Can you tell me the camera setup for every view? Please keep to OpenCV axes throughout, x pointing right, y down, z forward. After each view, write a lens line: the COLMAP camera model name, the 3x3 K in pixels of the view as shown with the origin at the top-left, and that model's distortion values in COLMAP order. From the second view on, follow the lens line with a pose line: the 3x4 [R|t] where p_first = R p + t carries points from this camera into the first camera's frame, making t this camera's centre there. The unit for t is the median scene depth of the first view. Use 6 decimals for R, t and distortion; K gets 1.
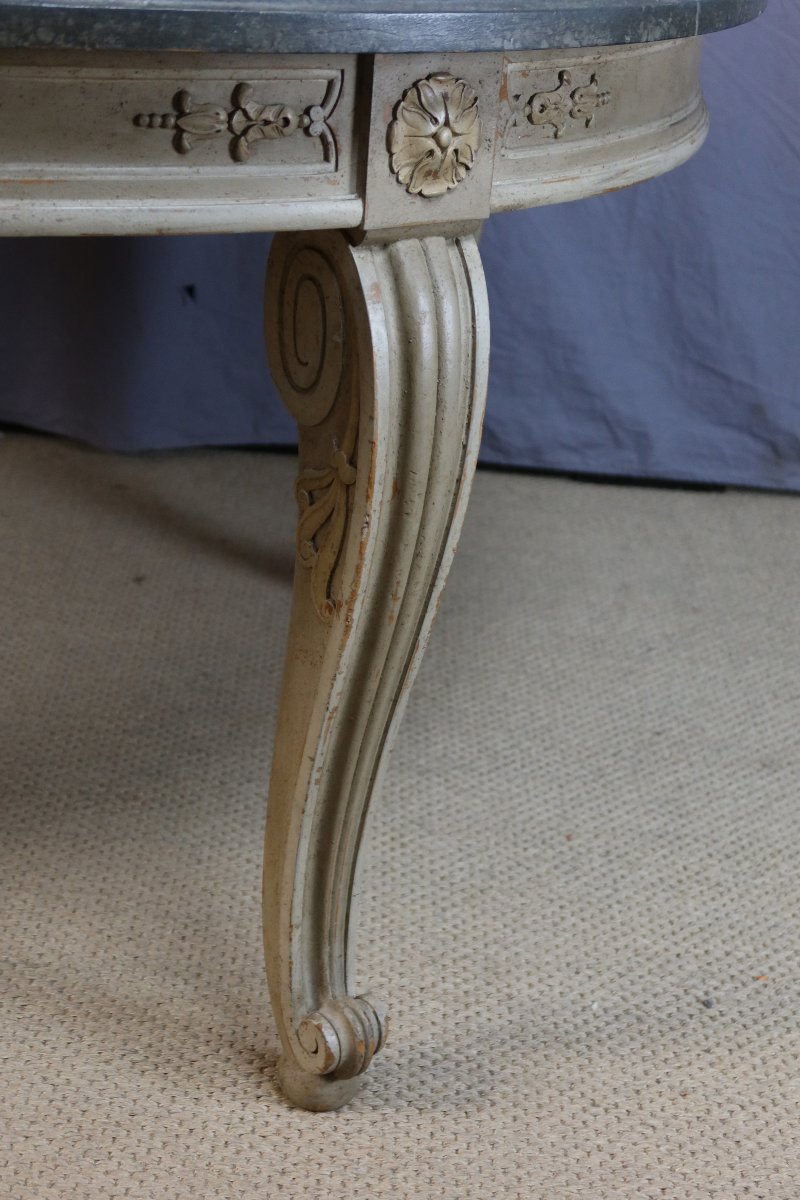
lens RADIAL K [[2050.5, 0, 400.0], [0, 2050.5, 600.0], [0, 0, 1]] dist [-0.013743, -0.048647]
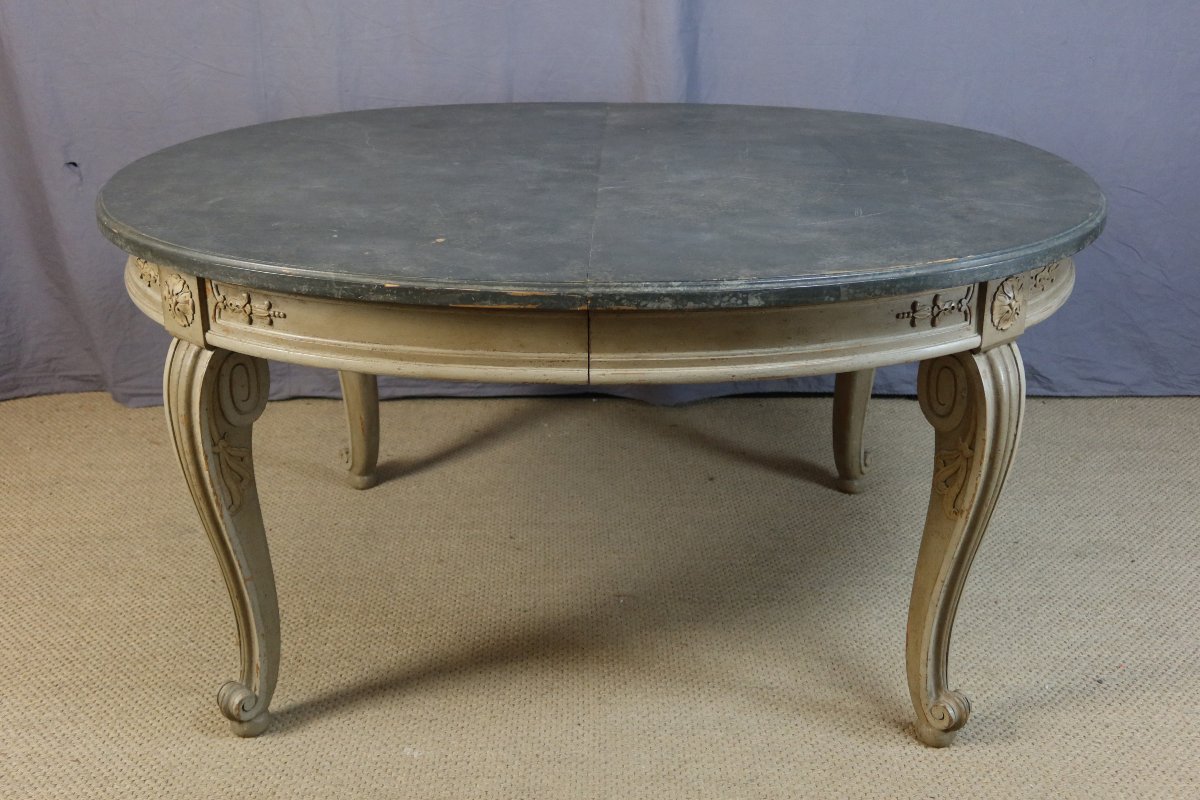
lens RADIAL K [[1364.4, 0, 600.0], [0, 1364.4, 400.0], [0, 0, 1]] dist [0.019876, -0.028080]
pose [[0.996798, -0.079849, -0.004273, -0.354114], [0.079736, 0.996570, -0.022131, -0.101692], [0.006026, 0.021719, 0.999746, -0.409551]]
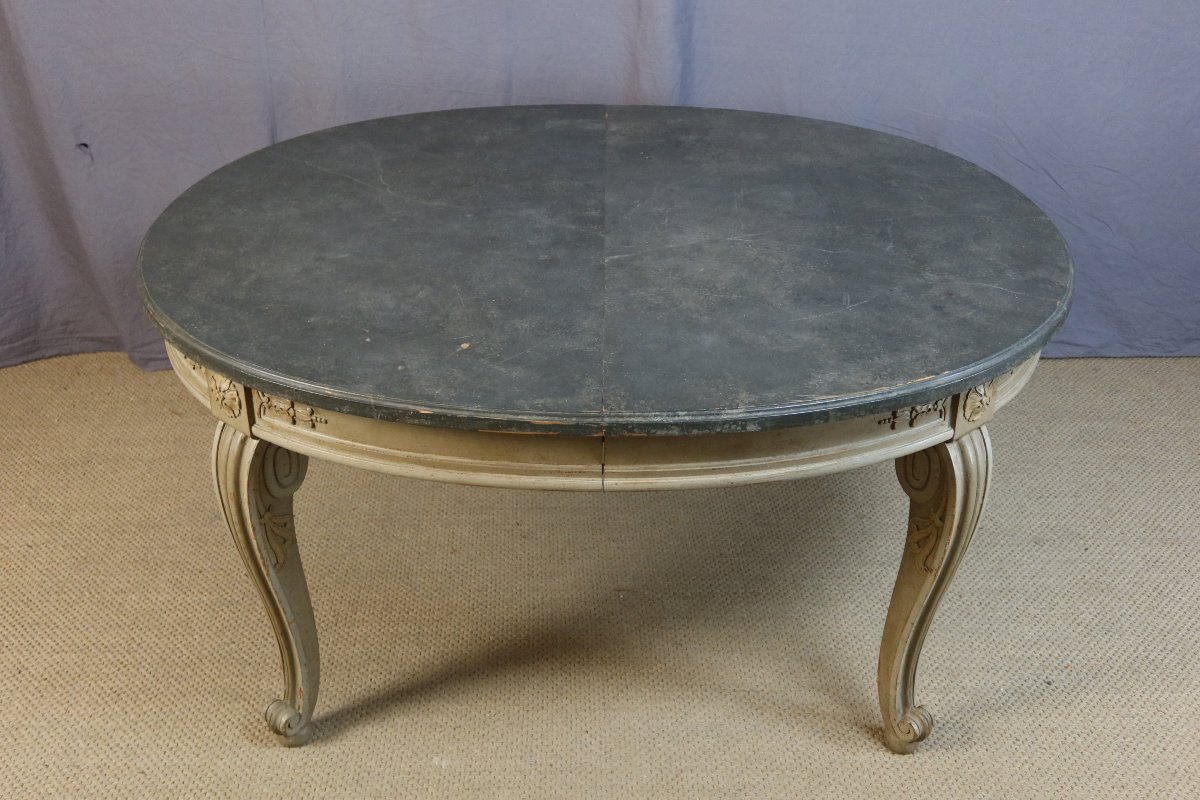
lens RADIAL K [[1364.4, 0, 600.0], [0, 1364.4, 400.0], [0, 0, 1]] dist [0.019876, -0.028080]
pose [[0.996771, -0.080286, 0.001419, -0.364783], [0.079533, 0.989544, 0.120320, -0.379019], [-0.011064, -0.119819, 0.992734, -0.526152]]
